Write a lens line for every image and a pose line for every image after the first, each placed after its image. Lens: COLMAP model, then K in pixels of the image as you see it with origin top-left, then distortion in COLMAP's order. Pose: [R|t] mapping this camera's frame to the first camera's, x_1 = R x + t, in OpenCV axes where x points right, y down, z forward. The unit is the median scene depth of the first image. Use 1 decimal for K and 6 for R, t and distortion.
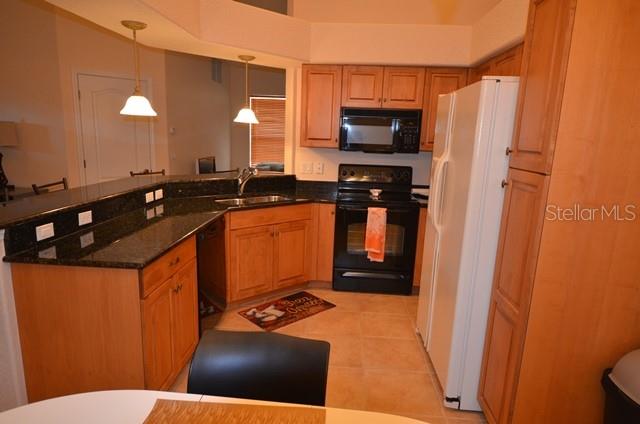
lens RADIAL K [[411.9, 0, 319.1], [0, 411.9, 210.9], [0, 0, 1]] dist [-0.002355, -0.001114]
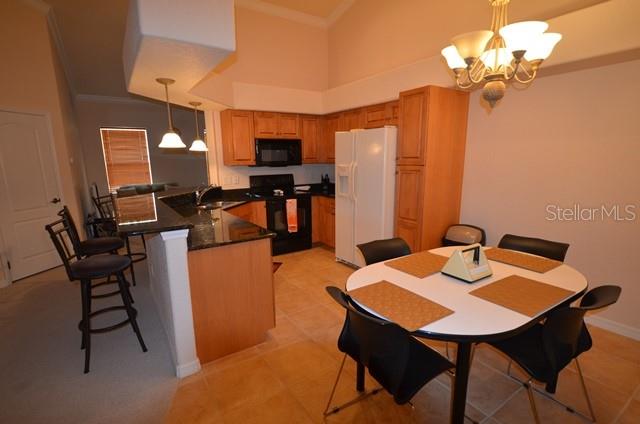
lens RADIAL K [[325.1, 0, 320.0], [0, 325.1, 212.9], [0, 0, 1]] dist [0.003519, -0.000138]
pose [[0.793283, -0.149785, 0.590141, -0.513867], [0.153767, 0.987134, 0.043848, 0.006176], [-0.589116, 0.055960, 0.806109, -0.104664]]
